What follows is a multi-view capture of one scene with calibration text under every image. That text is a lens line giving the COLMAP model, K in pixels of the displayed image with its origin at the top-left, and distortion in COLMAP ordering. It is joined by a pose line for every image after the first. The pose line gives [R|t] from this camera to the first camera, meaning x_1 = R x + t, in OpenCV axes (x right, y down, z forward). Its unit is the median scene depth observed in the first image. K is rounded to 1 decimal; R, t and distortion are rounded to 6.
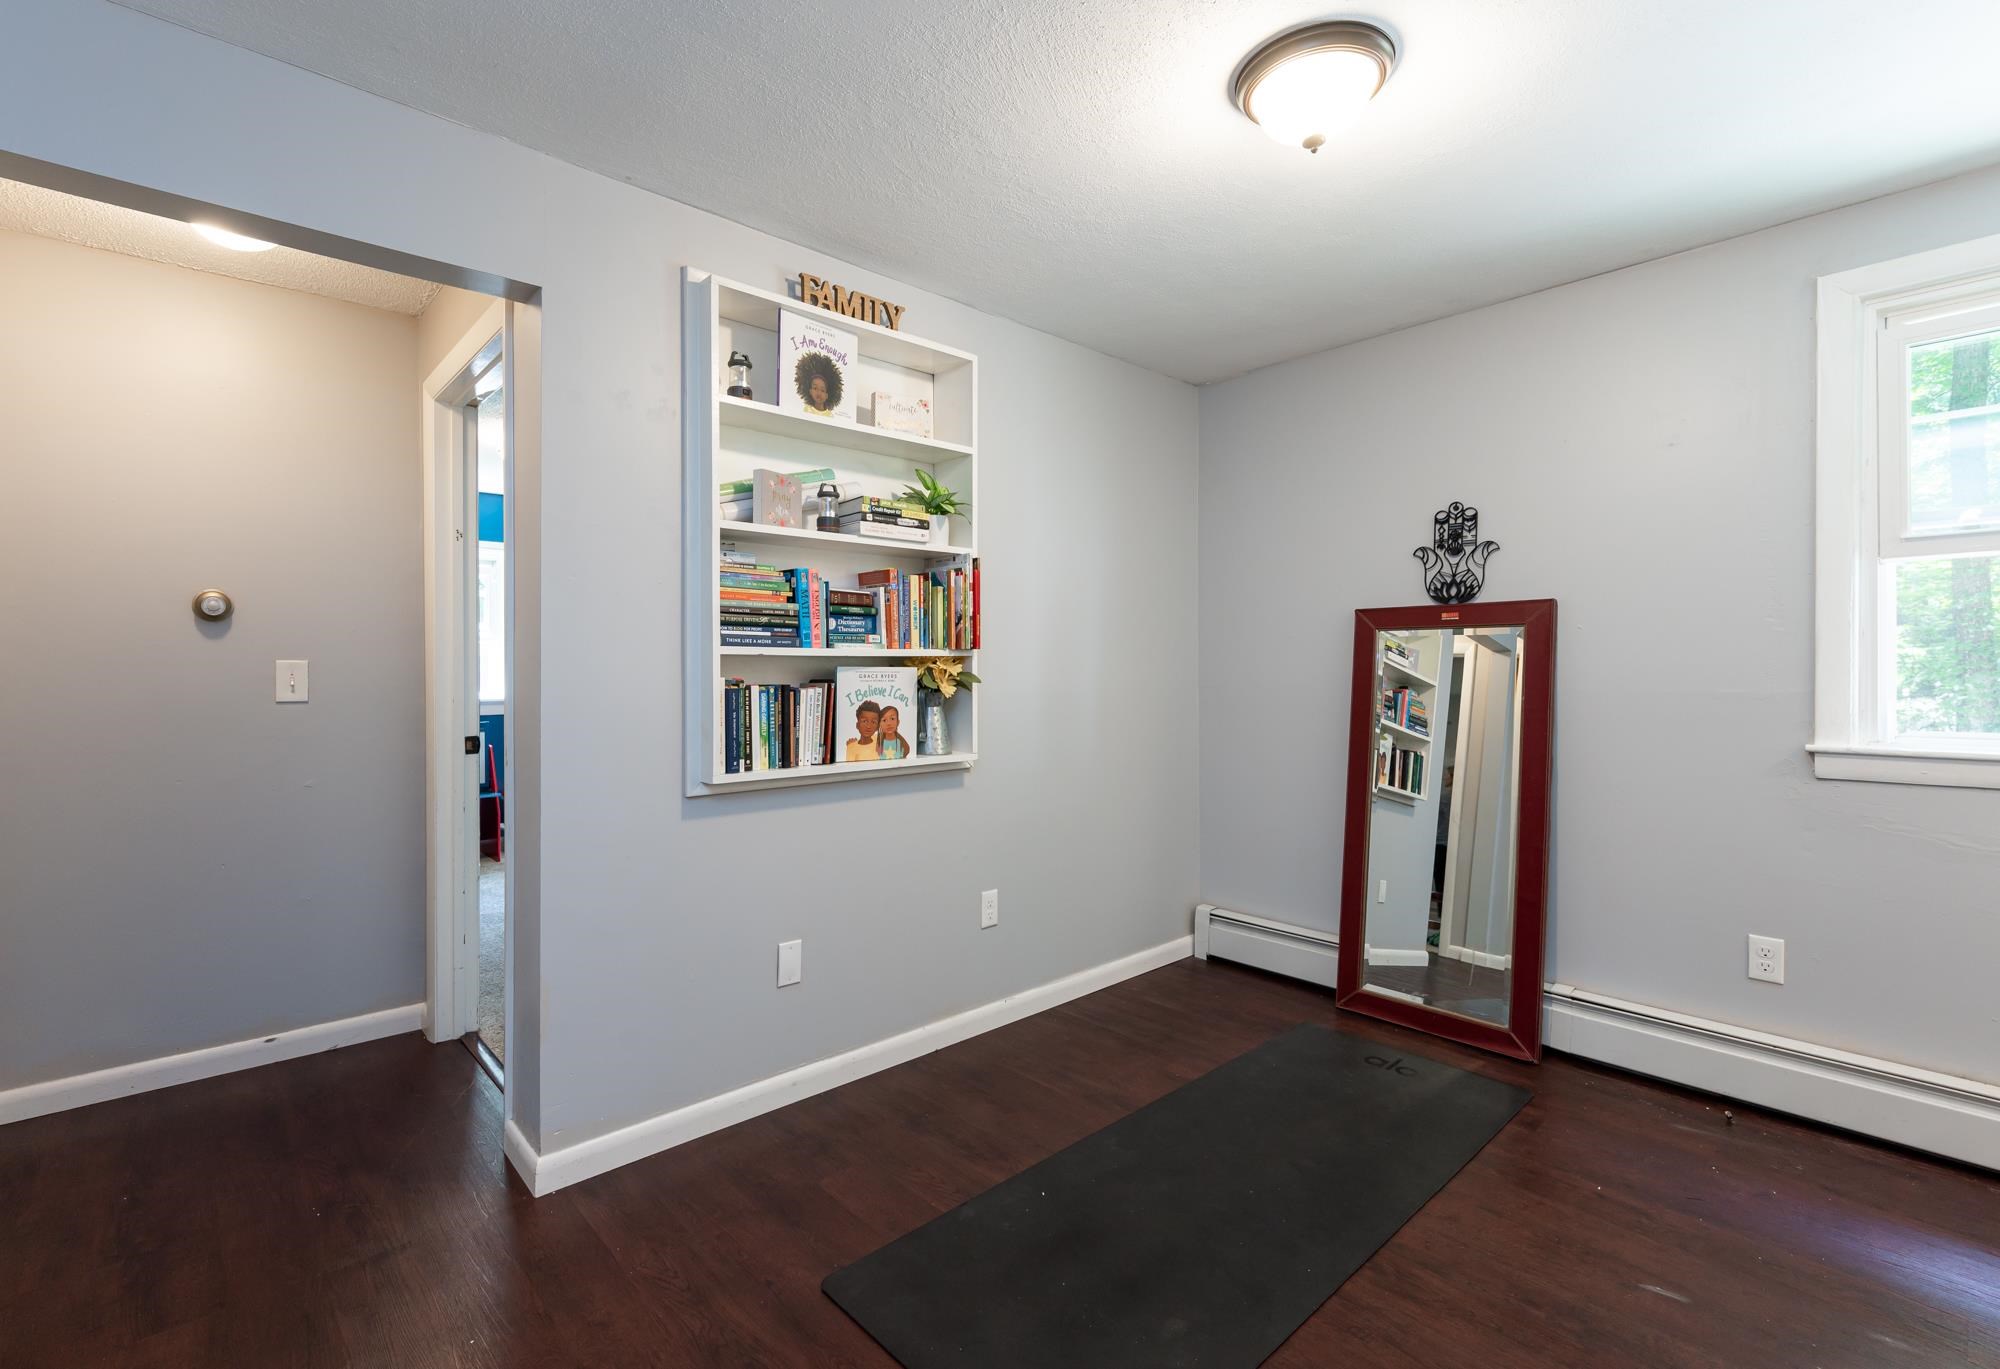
lens RADIAL K [[906.7, 0, 1000.0], [0, 906.7, 684.5], [0, 0, 1]] dist [-0.000474, -0.000001]
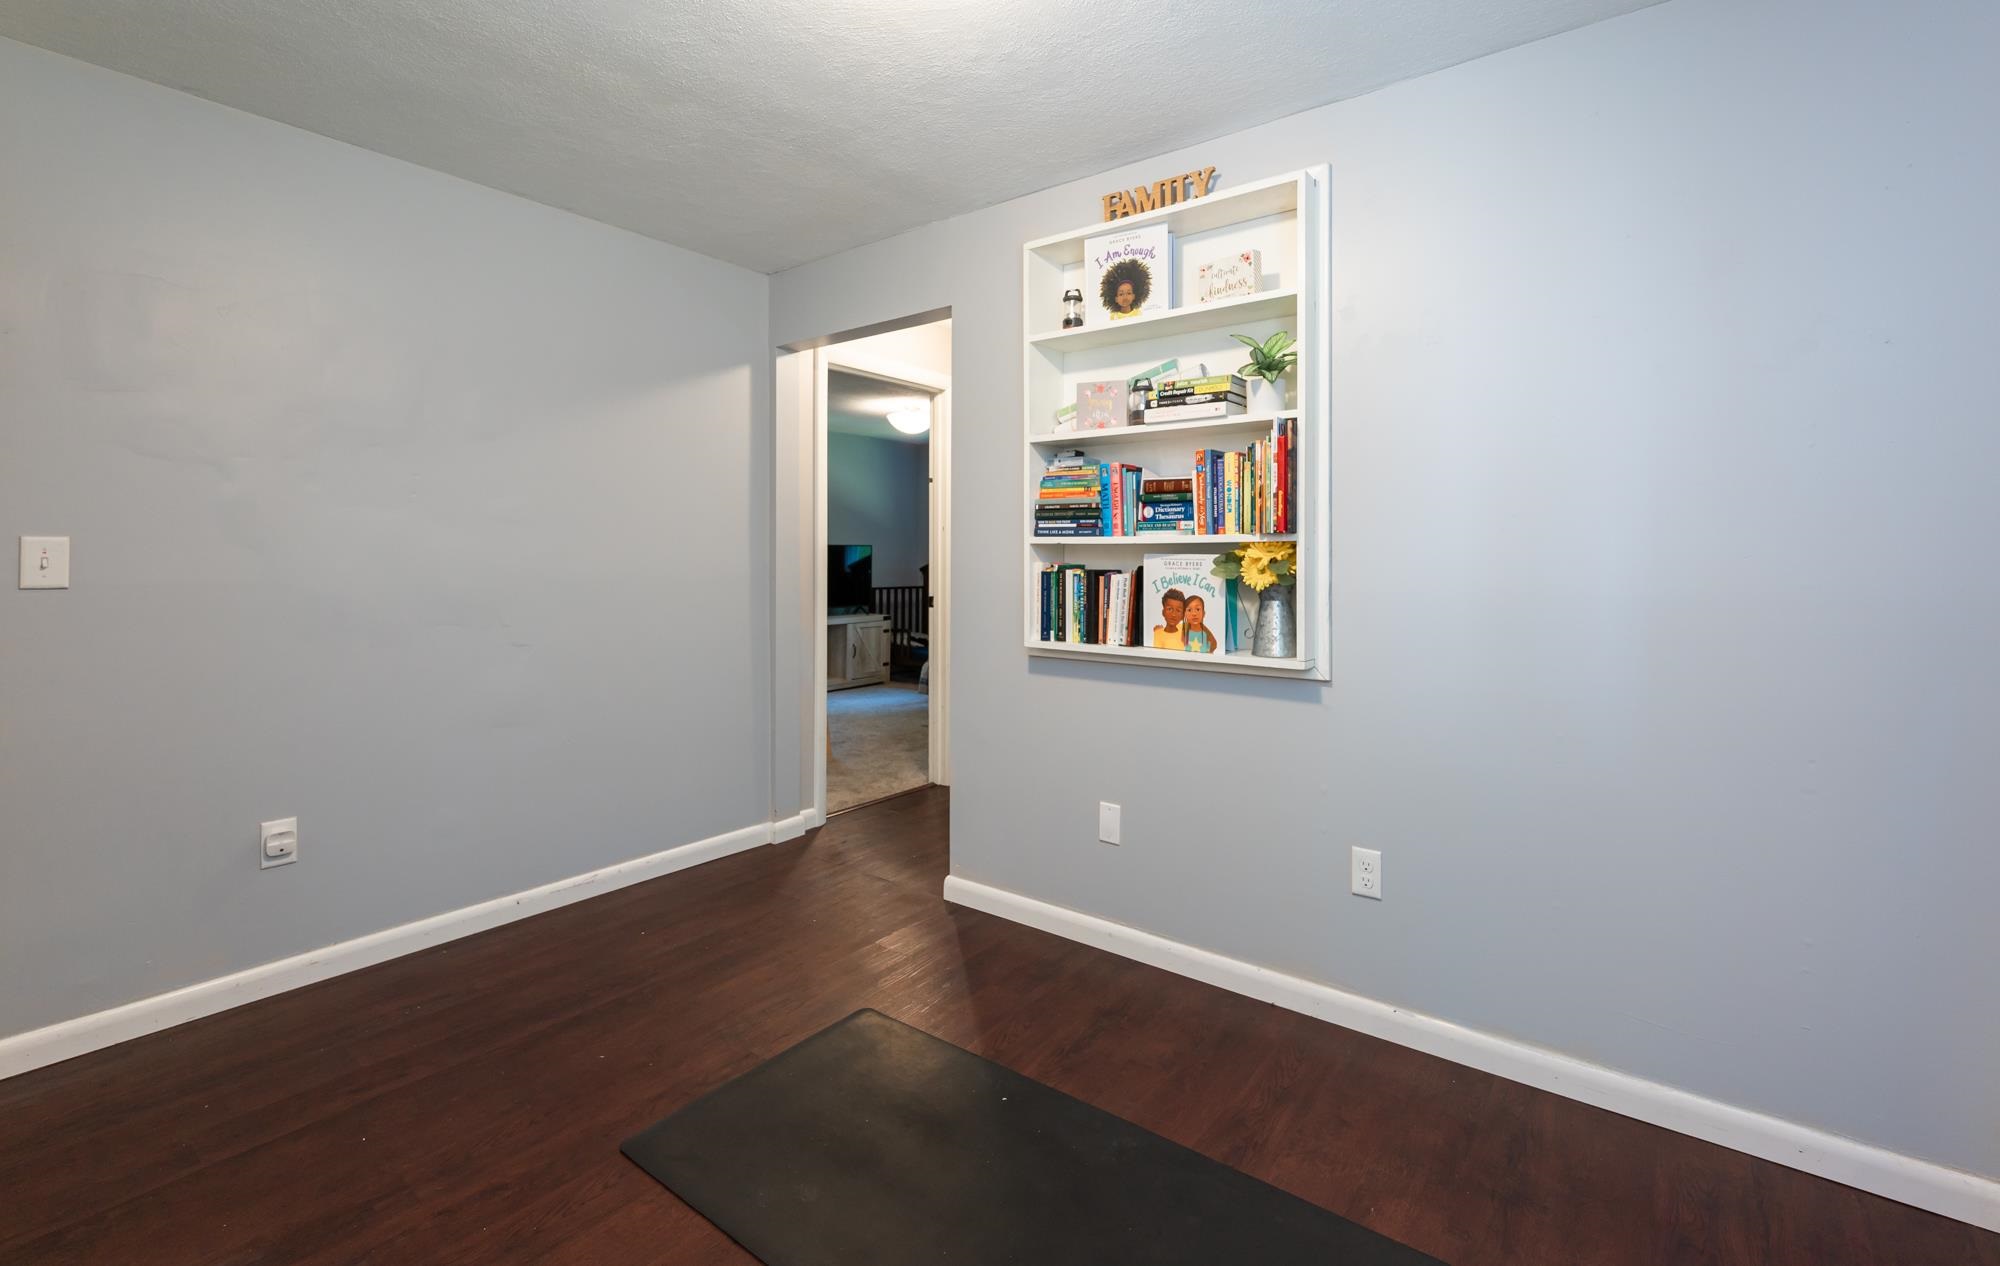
lens RADIAL K [[890.6, 0, 999.1], [0, 890.6, 561.3], [0, 0, 1]] dist [0.000050, -0.000053]
pose [[0.166884, 0.010989, -0.985915, 0.812609], [-0.021214, 0.999746, 0.007552, -0.015604], [0.985748, 0.019655, 0.167075, 0.685060]]
